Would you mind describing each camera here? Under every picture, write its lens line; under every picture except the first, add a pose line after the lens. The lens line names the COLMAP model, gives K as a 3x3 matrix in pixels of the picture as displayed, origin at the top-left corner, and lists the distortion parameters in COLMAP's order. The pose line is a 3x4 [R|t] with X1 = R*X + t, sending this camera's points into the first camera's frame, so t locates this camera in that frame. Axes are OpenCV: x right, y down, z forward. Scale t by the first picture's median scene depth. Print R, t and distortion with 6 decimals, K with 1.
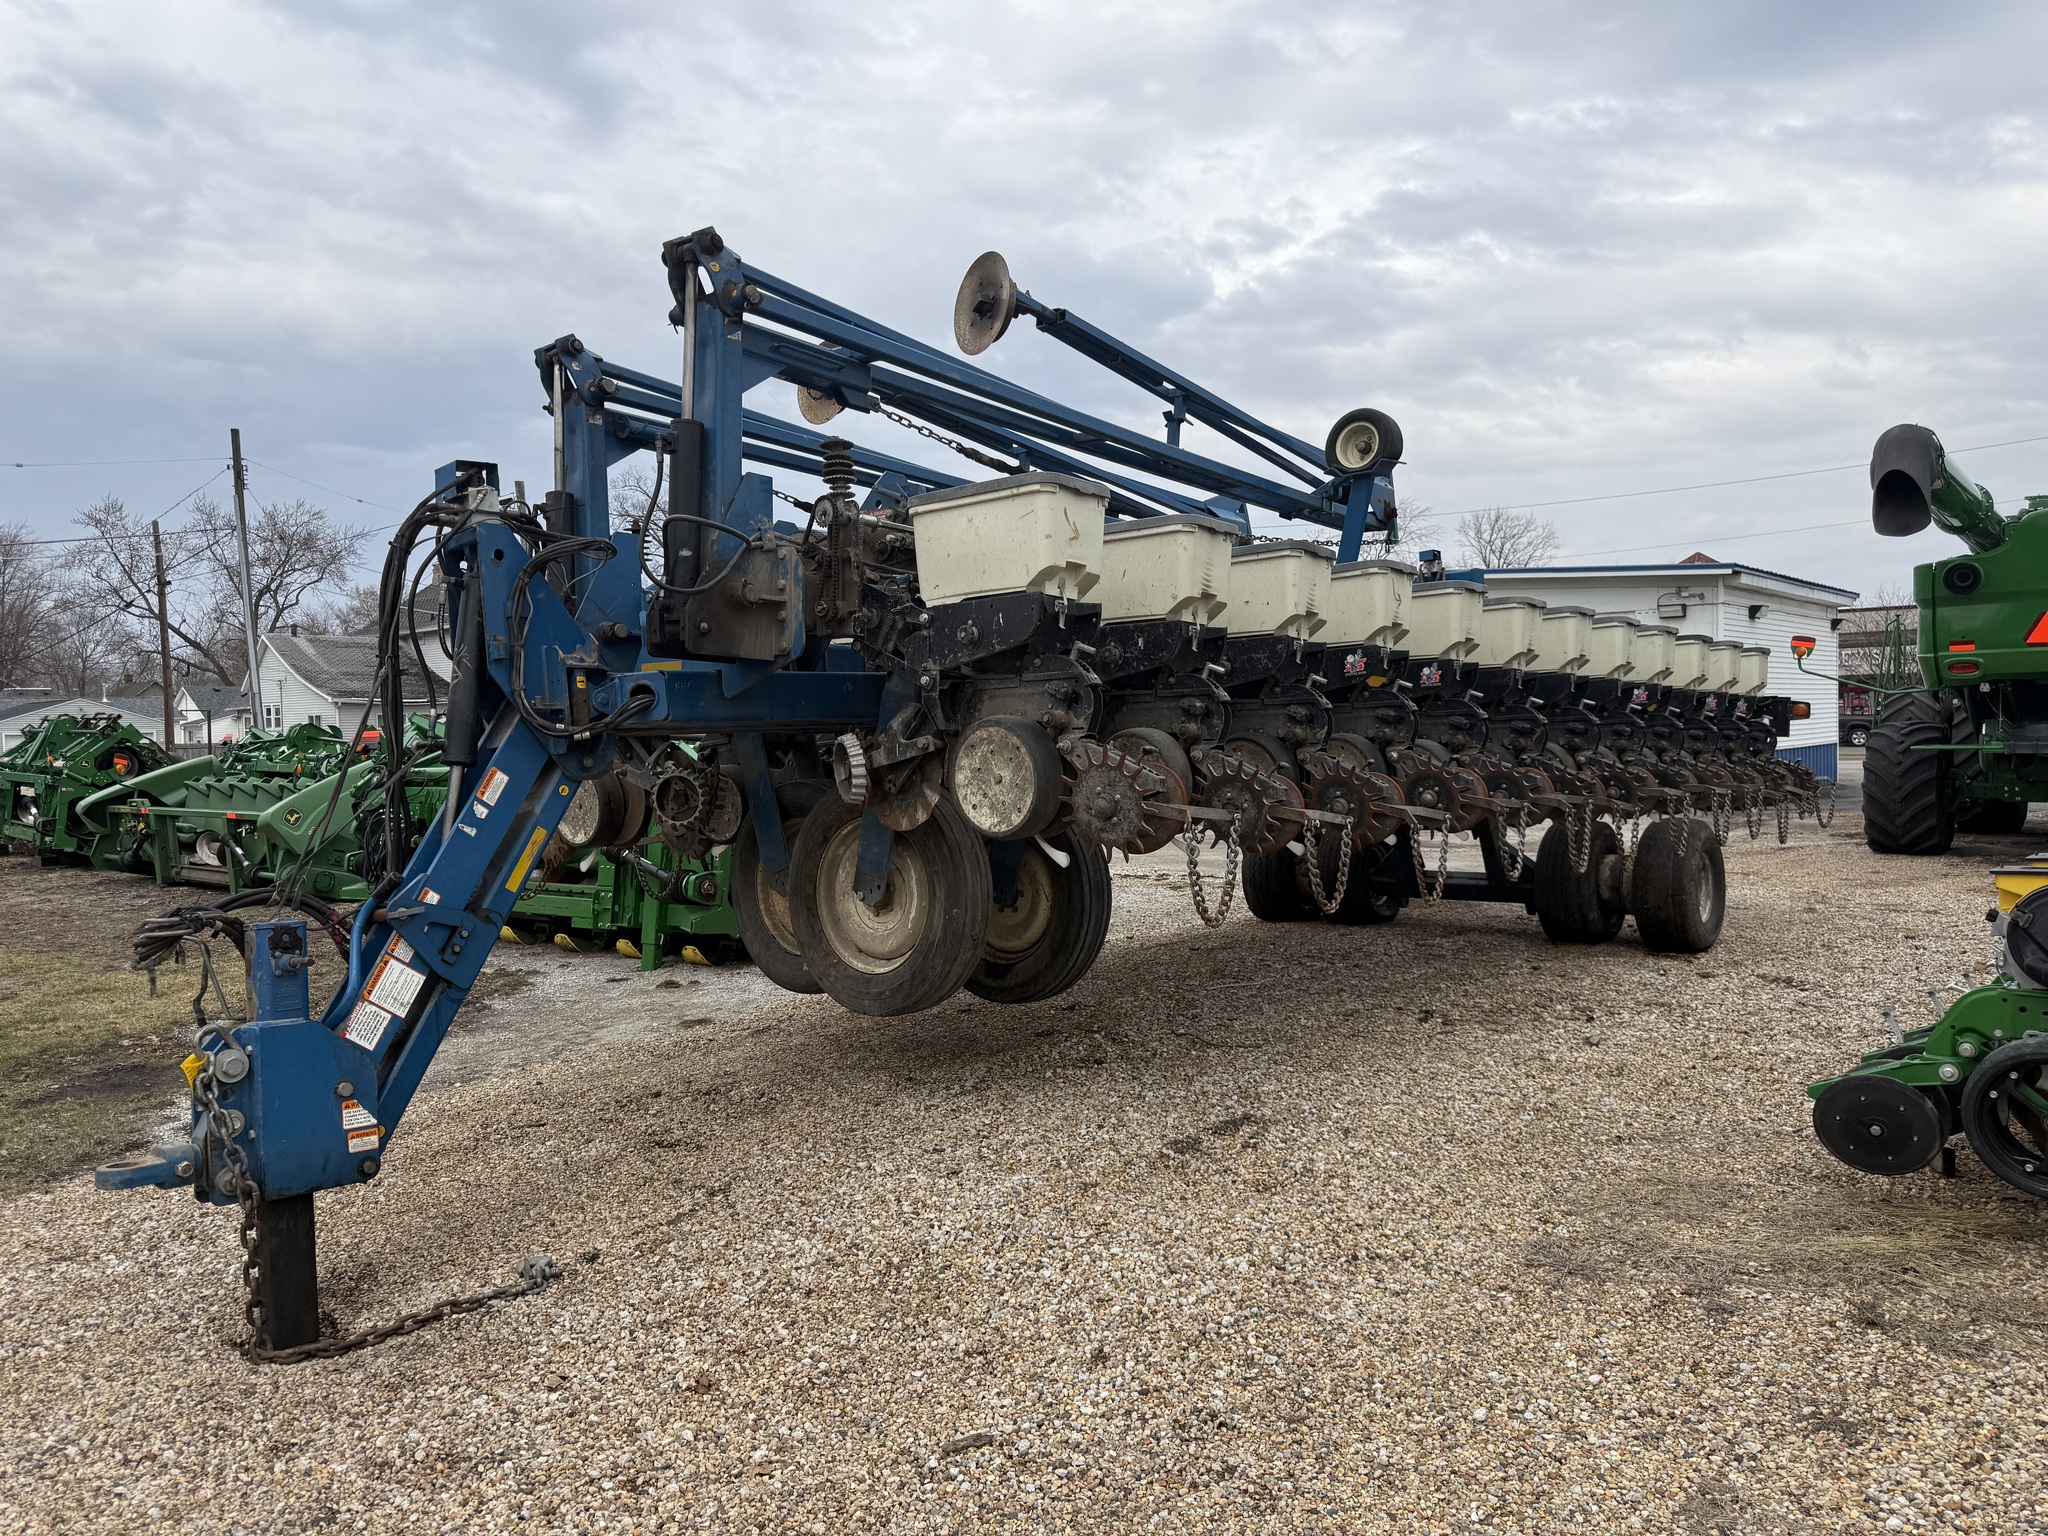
lens RADIAL K [[1447.9, 0, 1026.0], [0, 1447.9, 758.2], [0, 0, 1]] dist [0.031352, -0.035738]
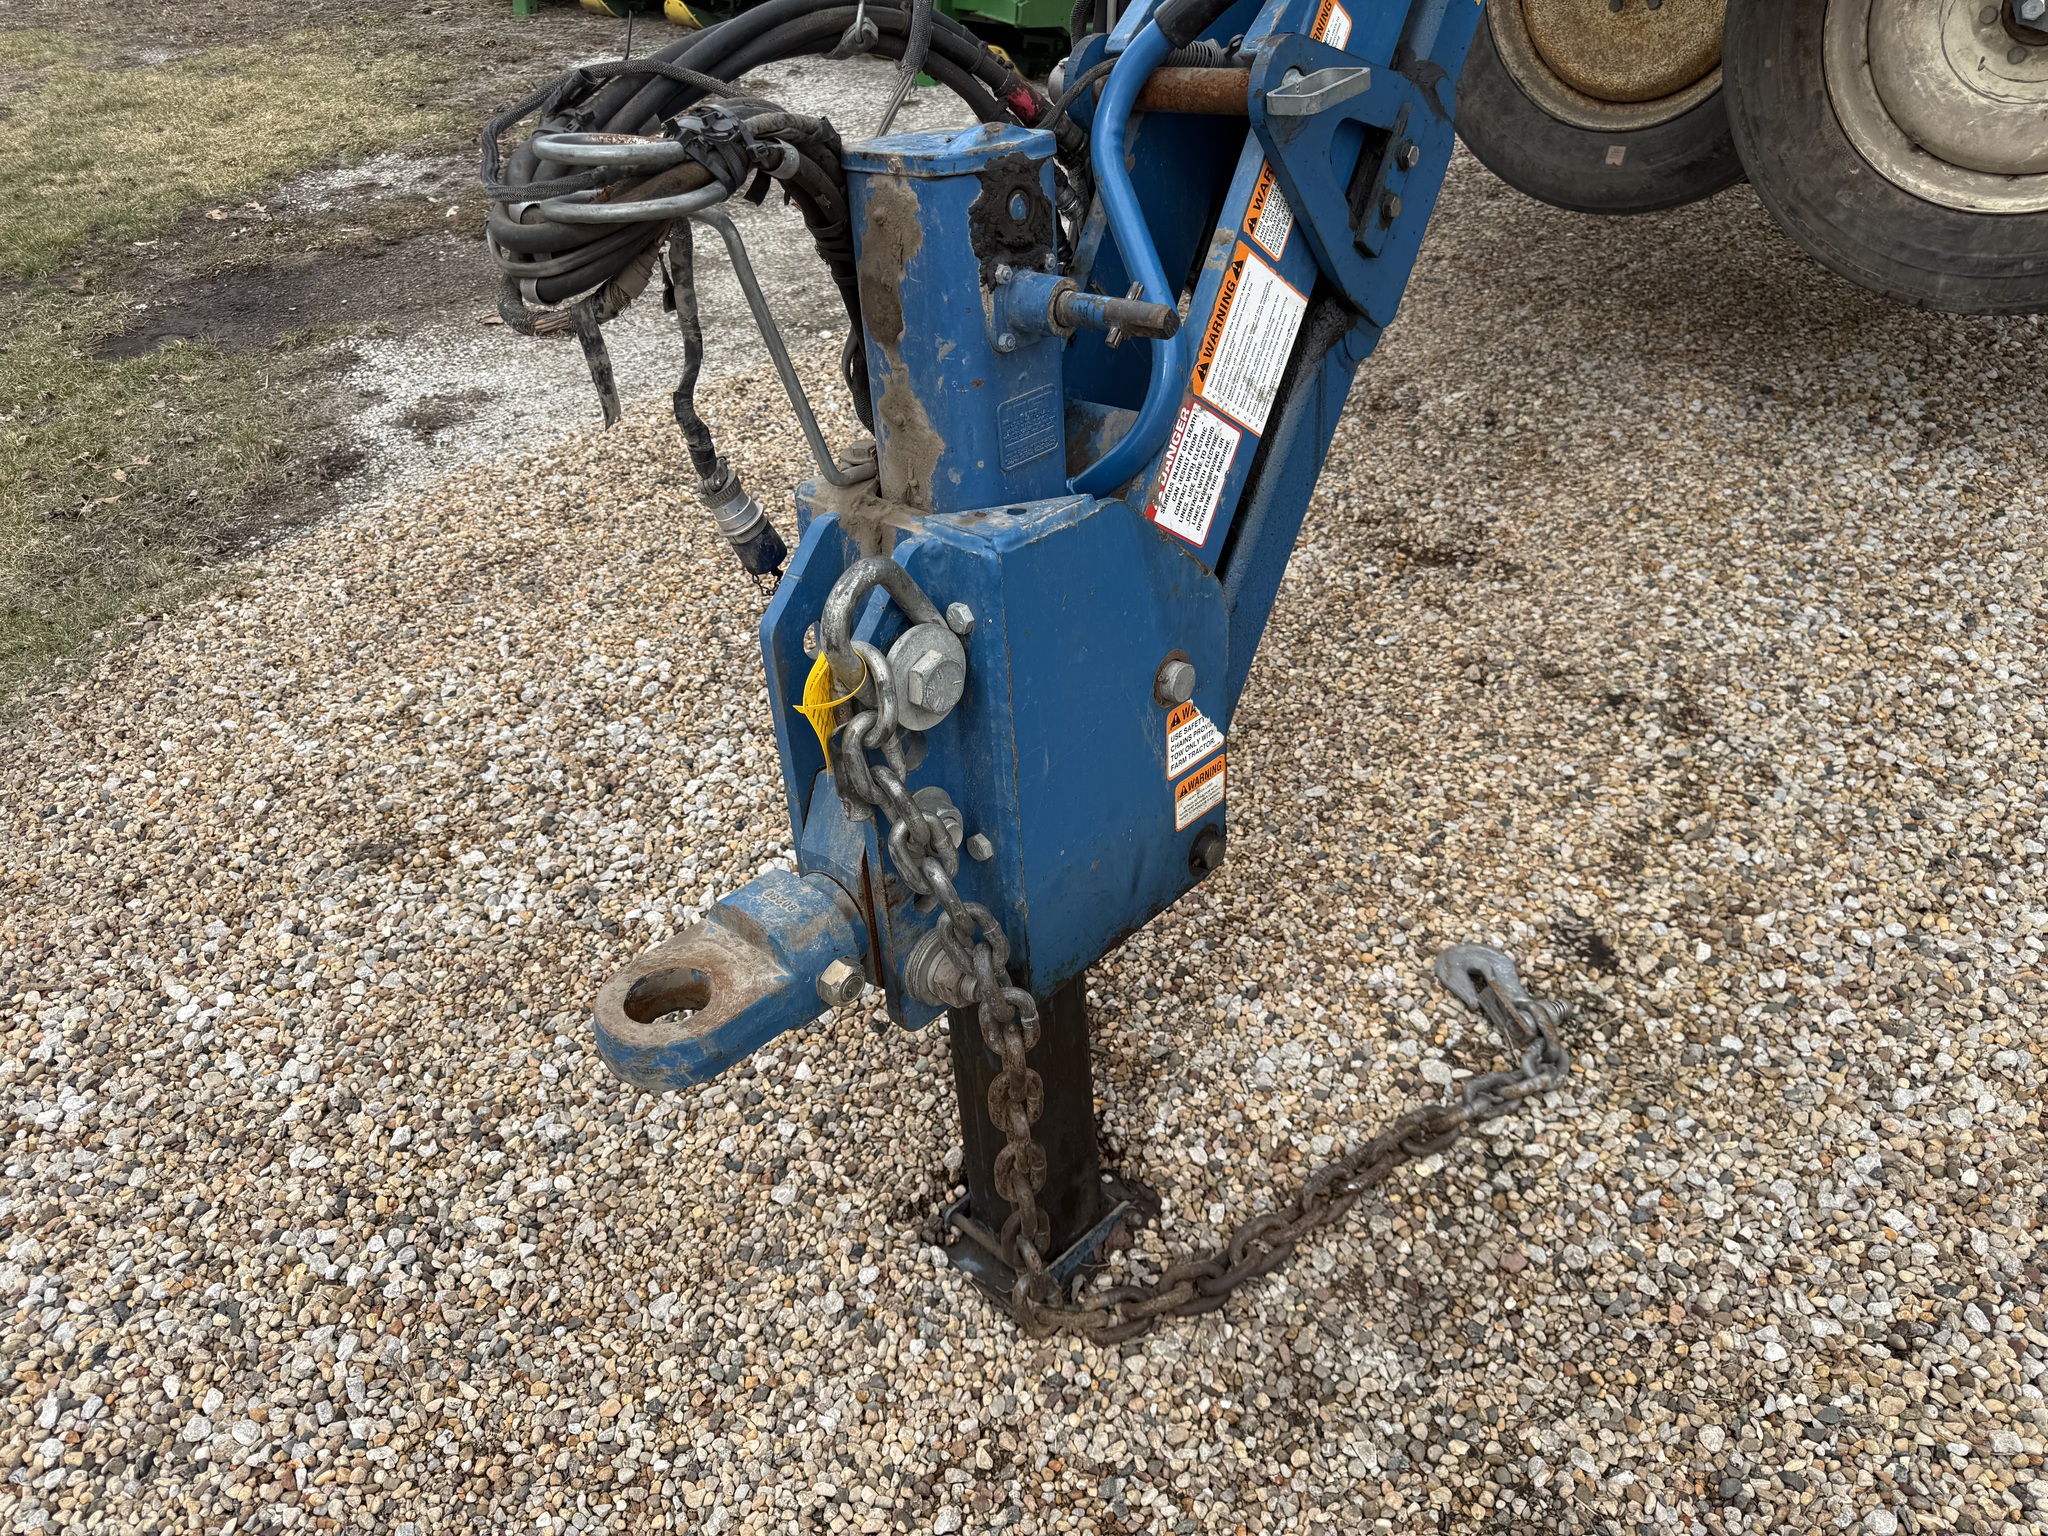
lens RADIAL K [[1447.9, 0, 1011.5], [0, 1447.9, 765.1], [0, 0, 1]] dist [0.031352, -0.035738]
pose [[0.999206, 0.031644, -0.024223, -0.445889], [-0.012155, 0.820885, 0.570964, 0.047846], [0.037952, -0.570216, 0.820618, 0.639935]]
